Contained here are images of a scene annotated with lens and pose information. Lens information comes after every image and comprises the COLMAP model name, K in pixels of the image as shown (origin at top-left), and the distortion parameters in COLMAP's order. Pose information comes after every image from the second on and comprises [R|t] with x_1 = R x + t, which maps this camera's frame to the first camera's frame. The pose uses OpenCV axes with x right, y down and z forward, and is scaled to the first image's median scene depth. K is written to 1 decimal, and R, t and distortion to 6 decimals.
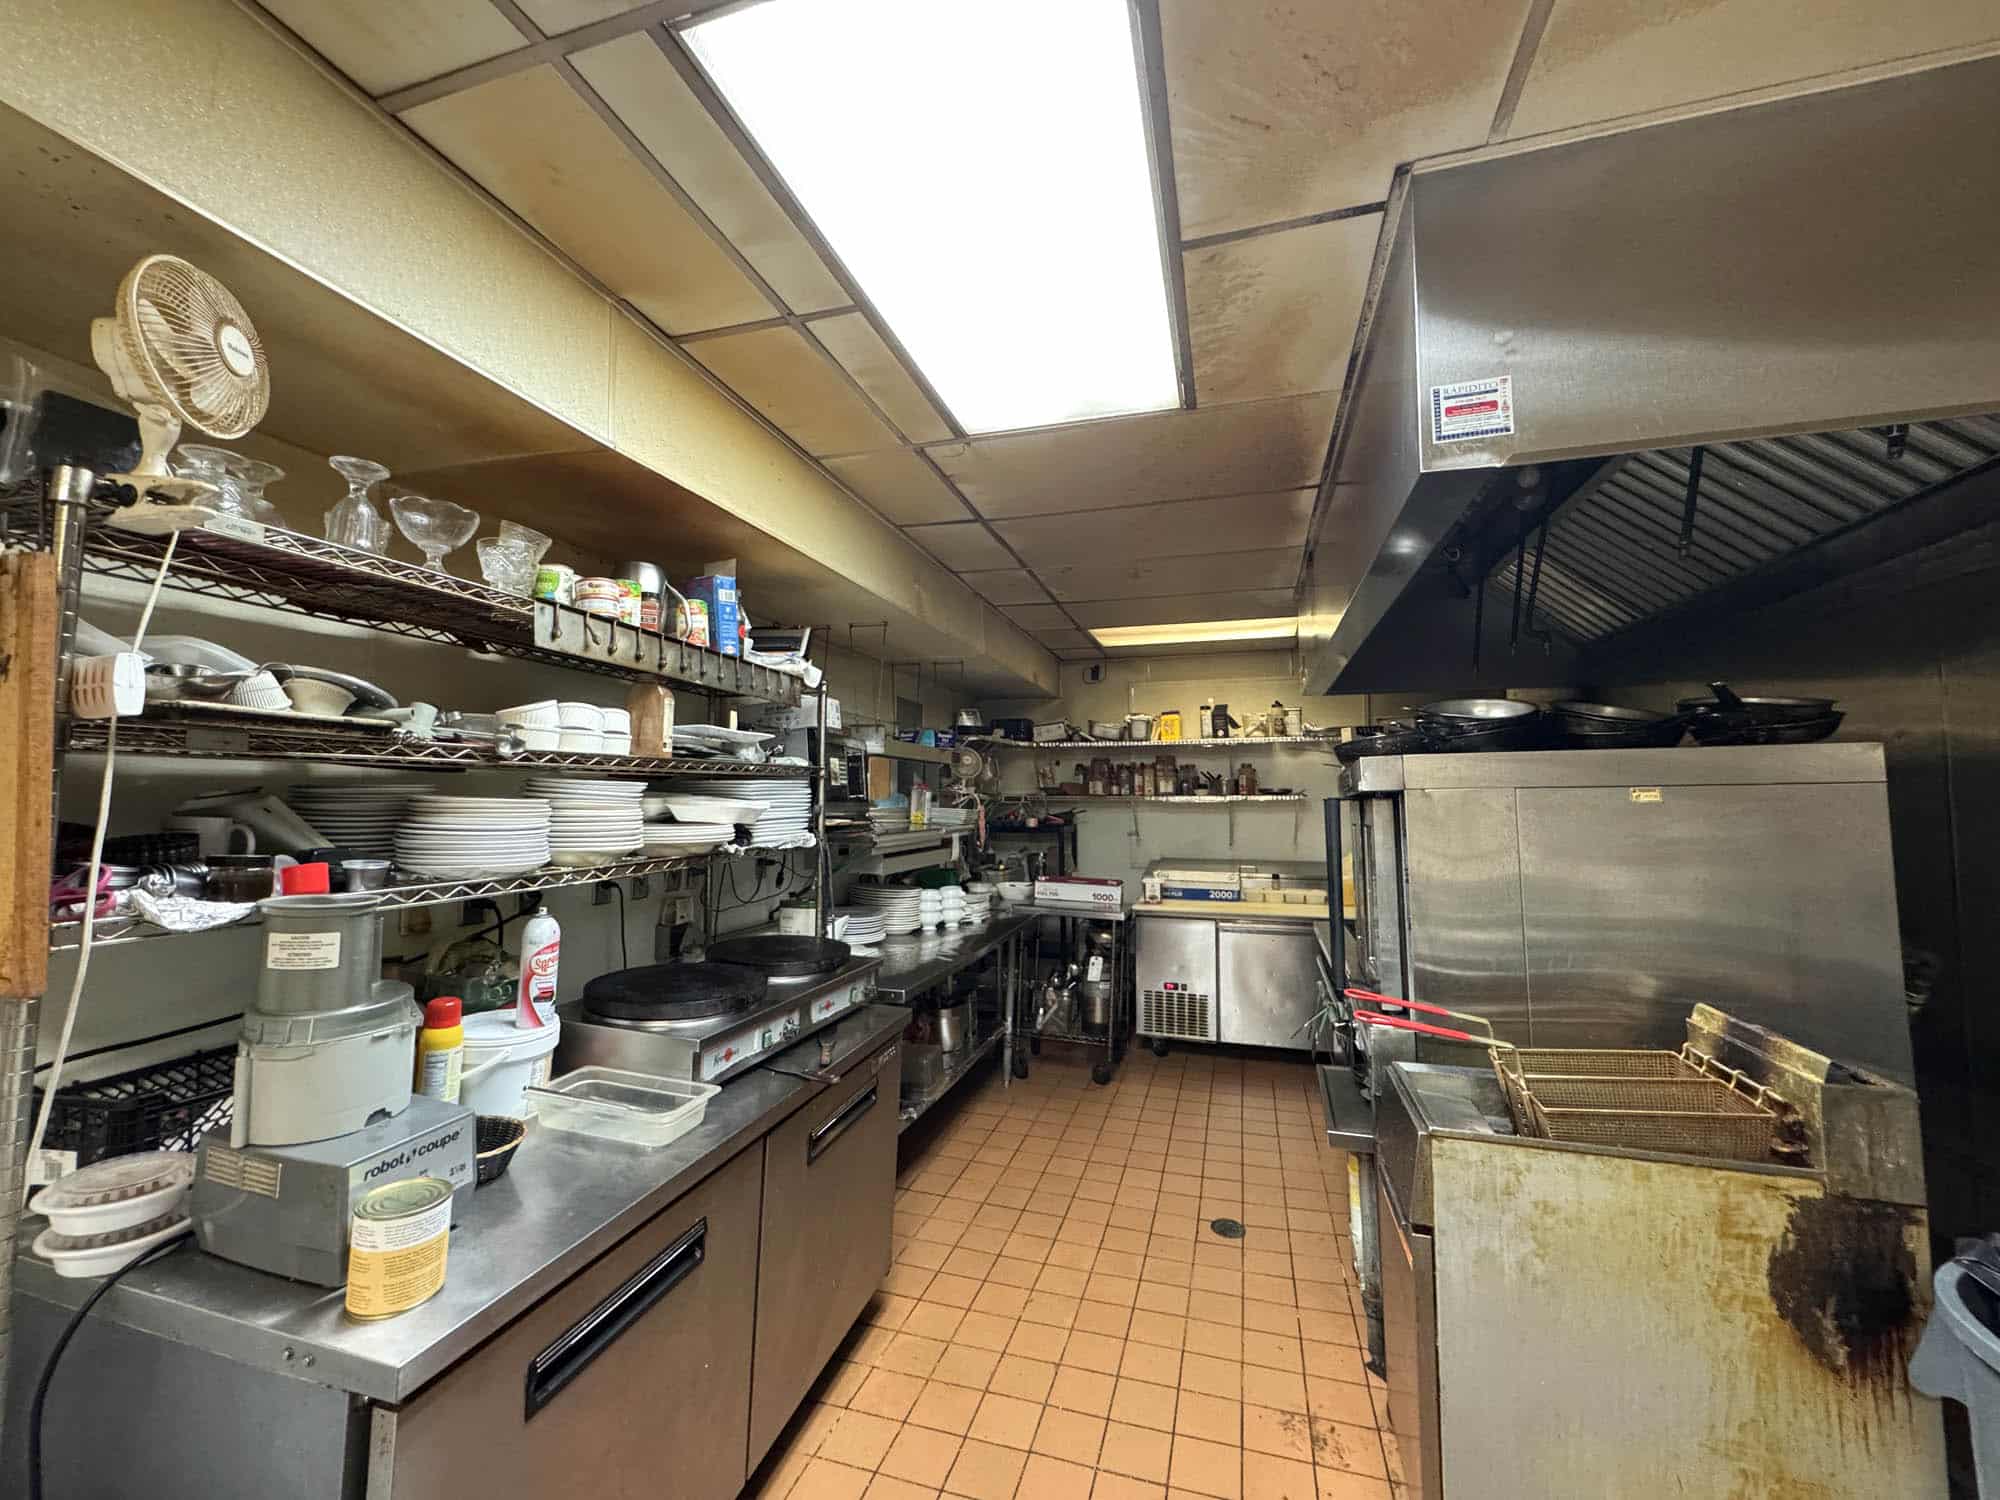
lens RADIAL K [[796.2, 0, 1000.0], [0, 796.2, 750.0], [0, 0, 1]] dist [-0.003583, 0.000115]
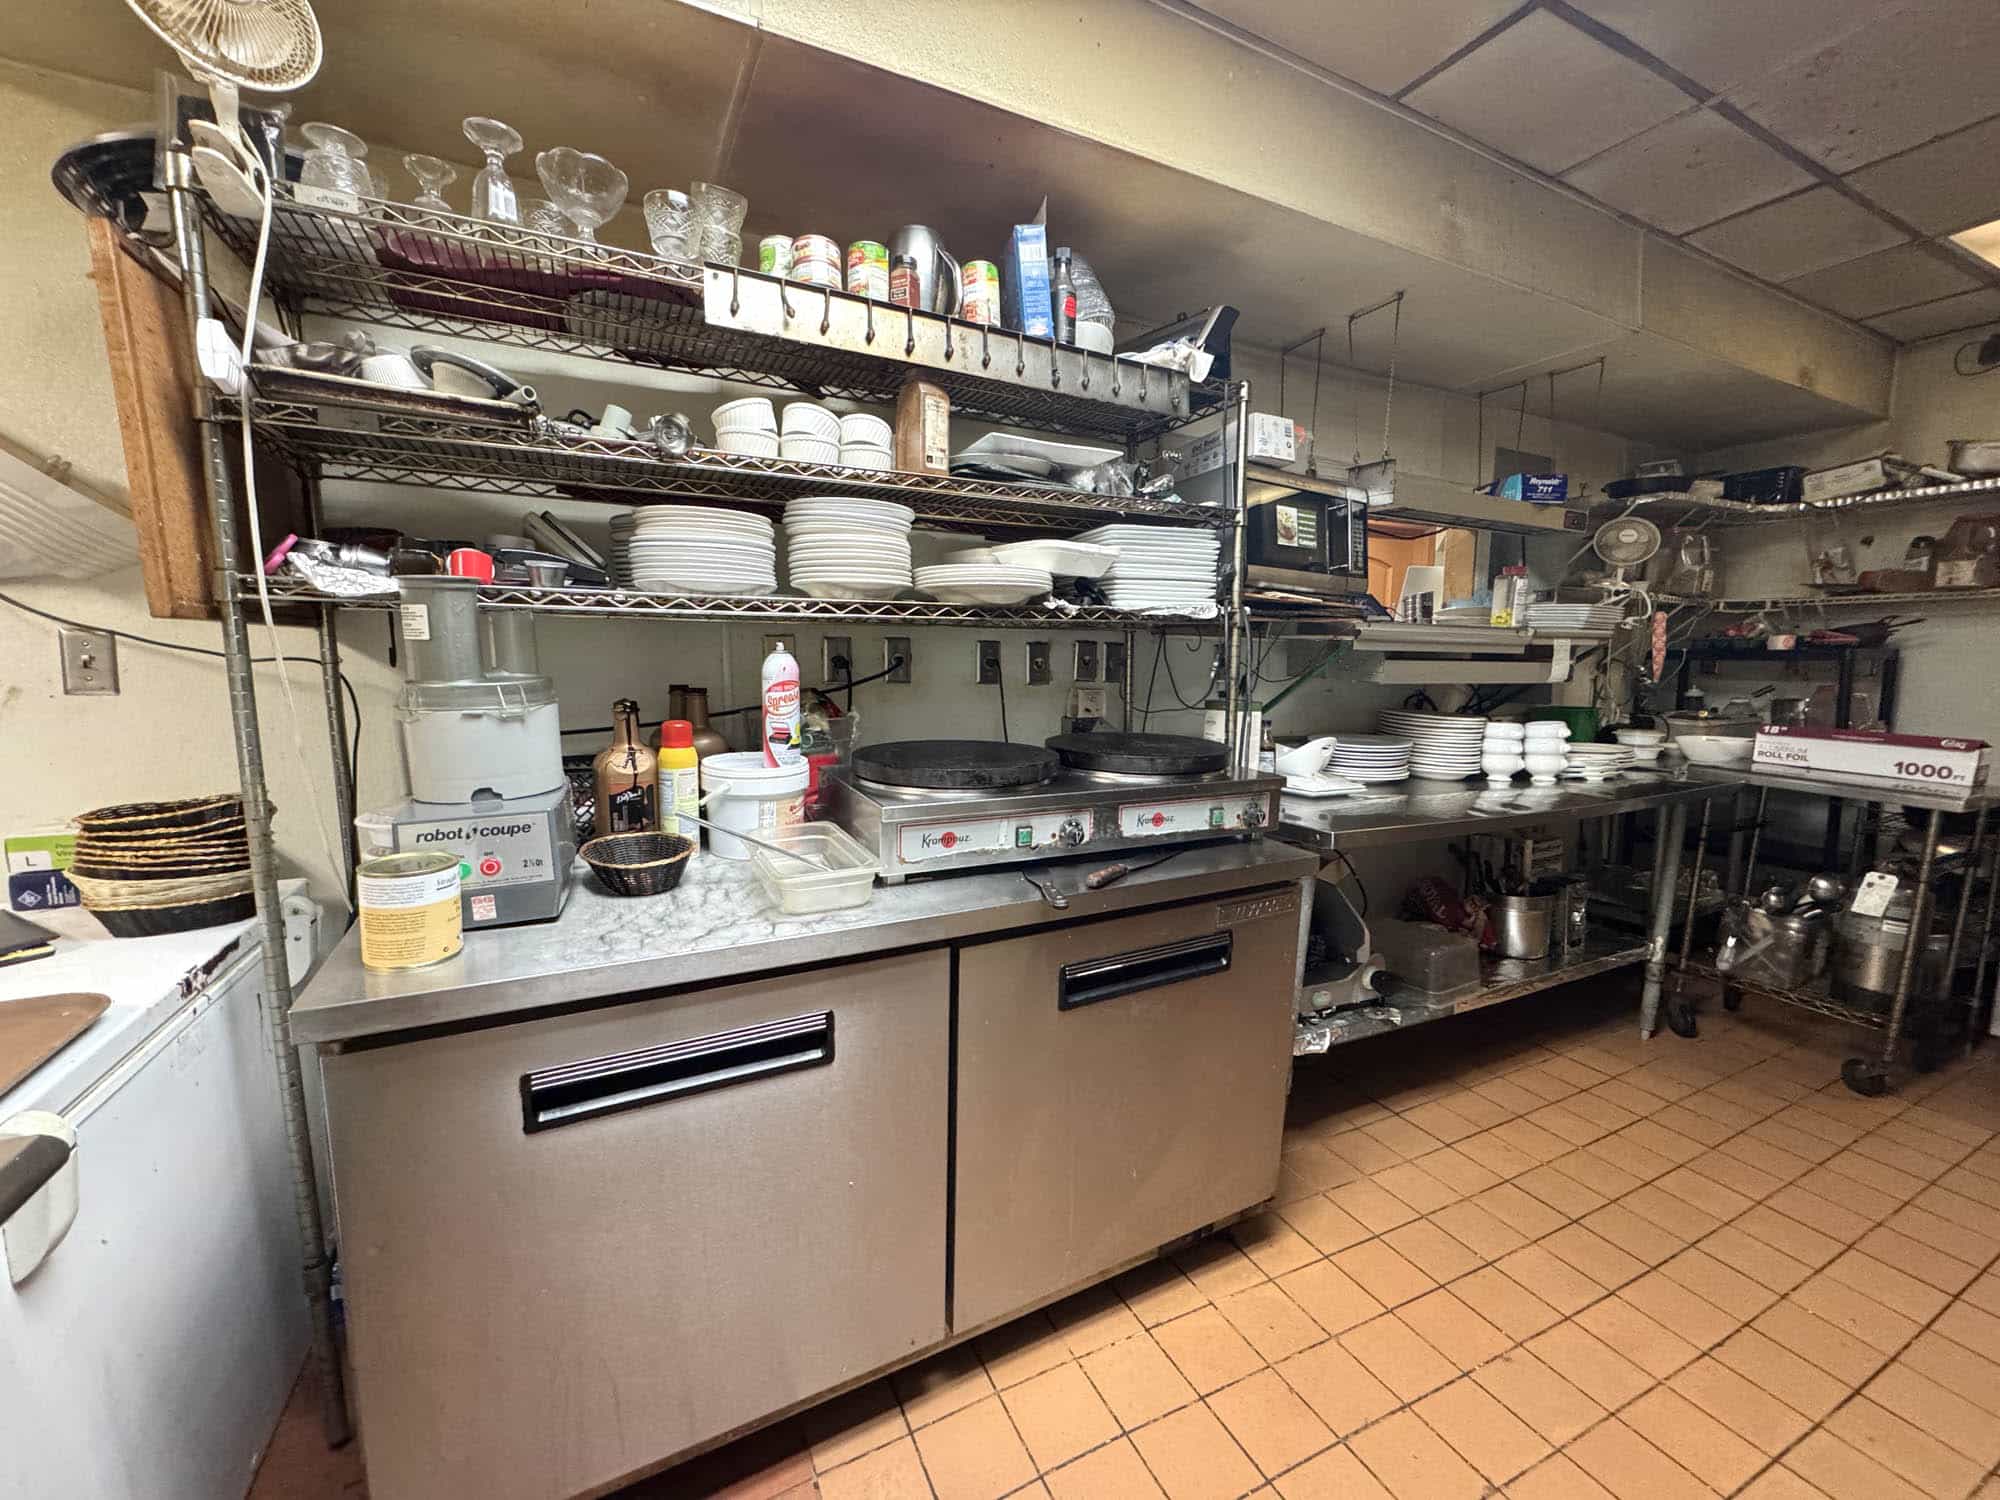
lens RADIAL K [[796.2, 0, 1000.0], [0, 796.2, 750.0], [0, 0, 1]] dist [-0.003583, 0.000115]
pose [[0.678618, 0.081056, -0.730006, 0.098410], [0.040175, 0.988308, 0.147083, 0.071038], [0.733392, -0.129141, 0.667427, 0.203641]]
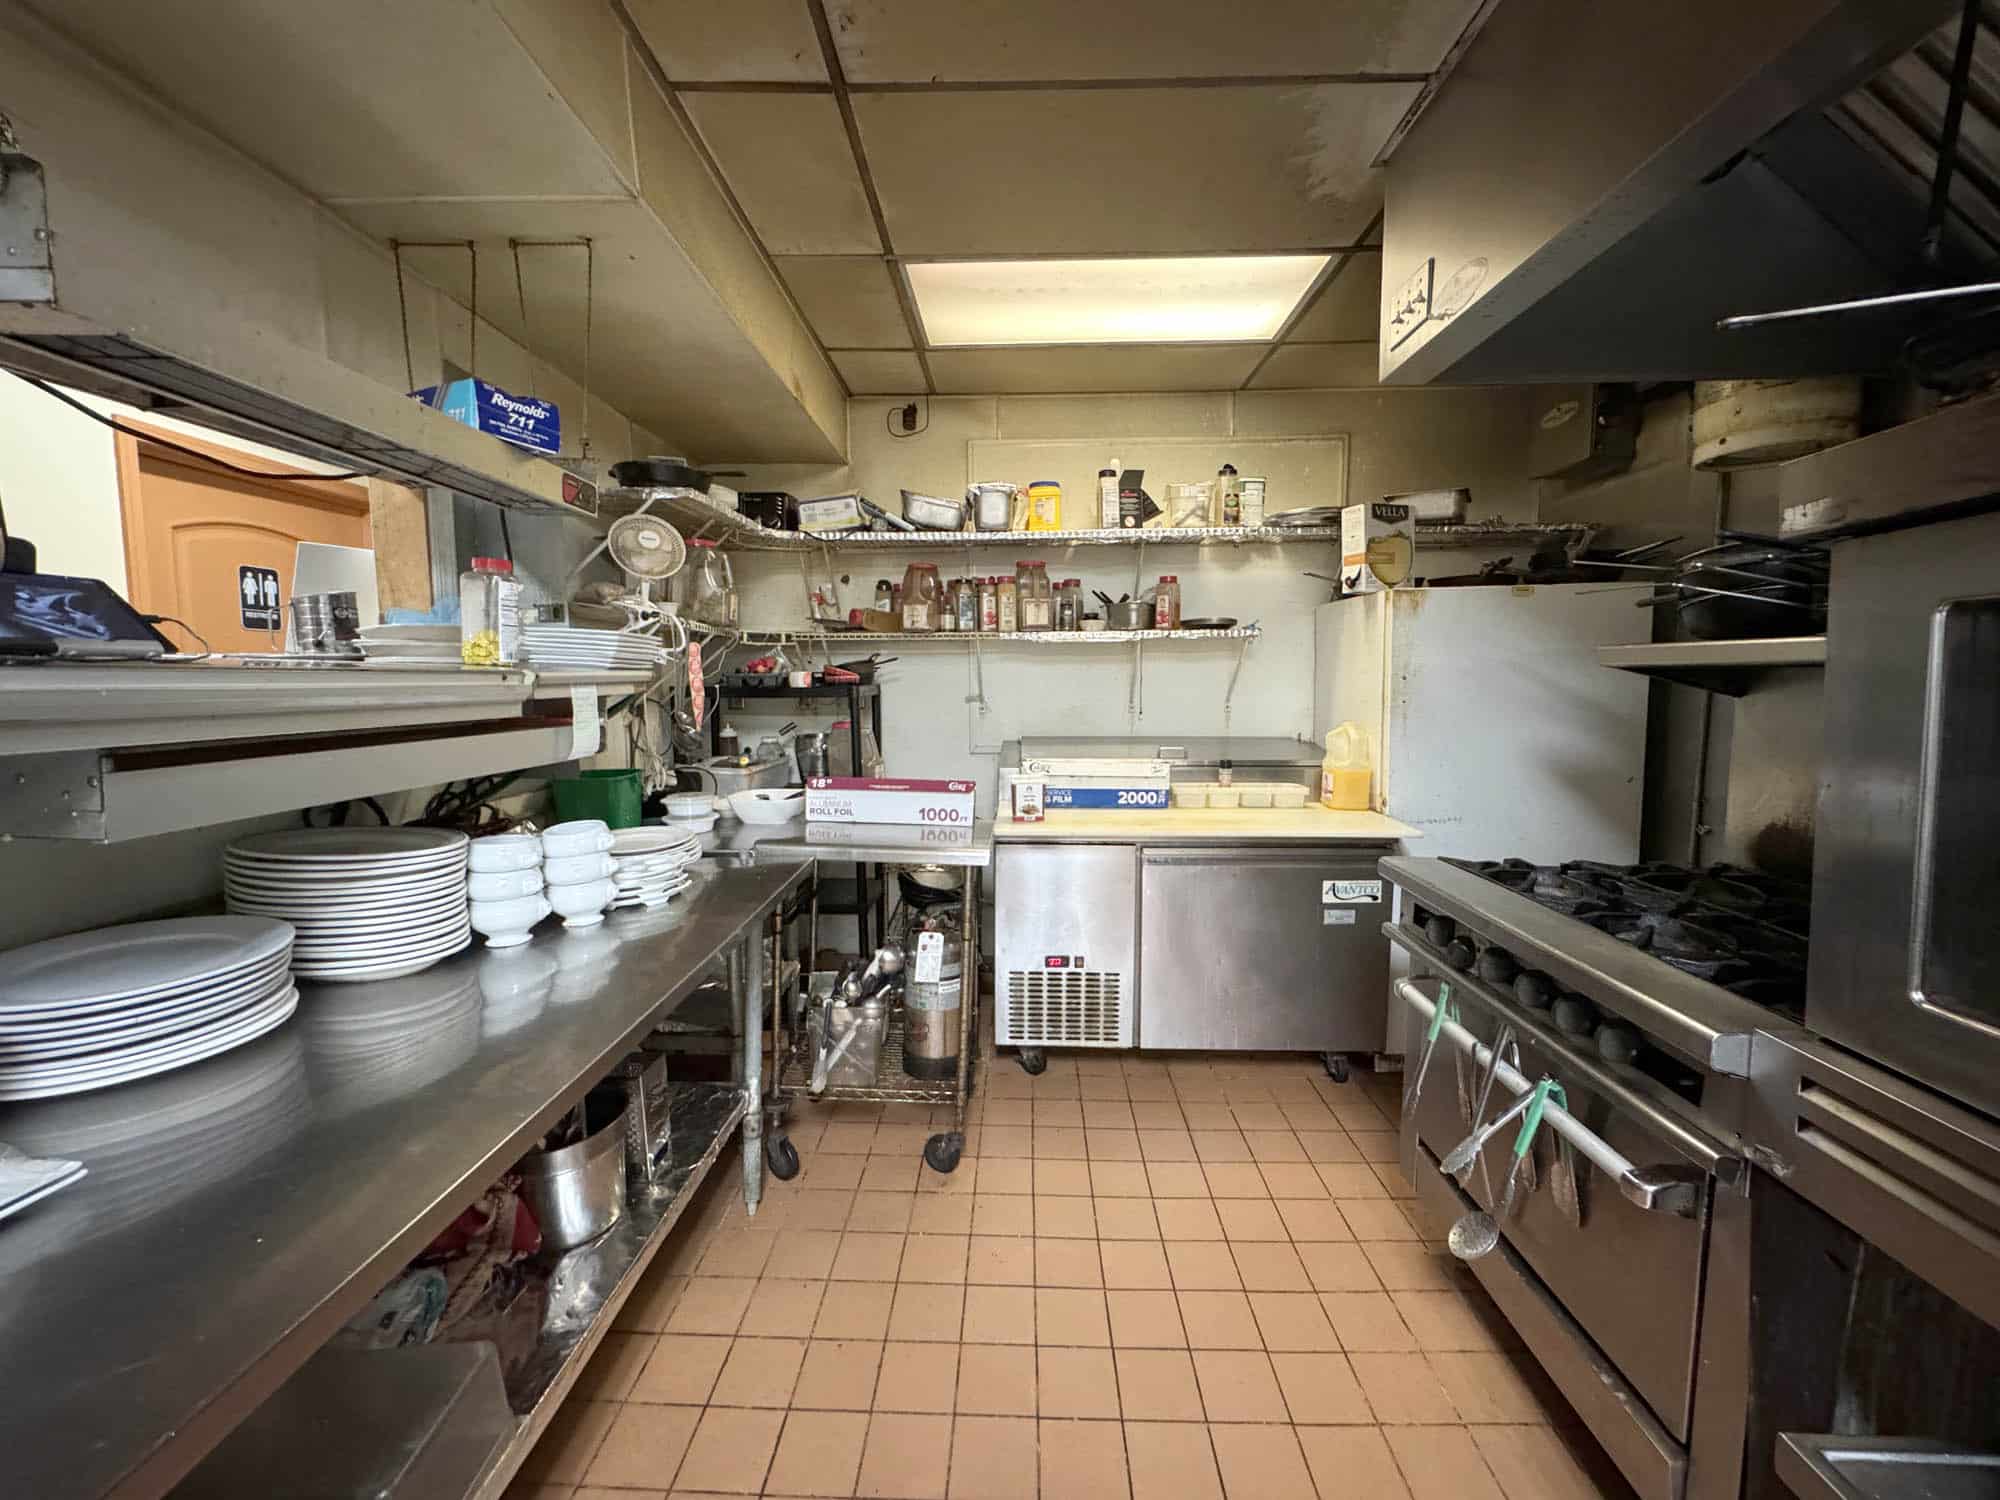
lens RADIAL K [[796.2, 0, 1000.0], [0, 796.2, 750.0], [0, 0, 1]] dist [-0.003583, 0.000115]
pose [[0.965037, -0.028454, 0.260563, 0.033706], [-0.011033, 0.988800, 0.148840, 0.066211], [-0.261880, -0.146511, 0.953915, 0.507542]]
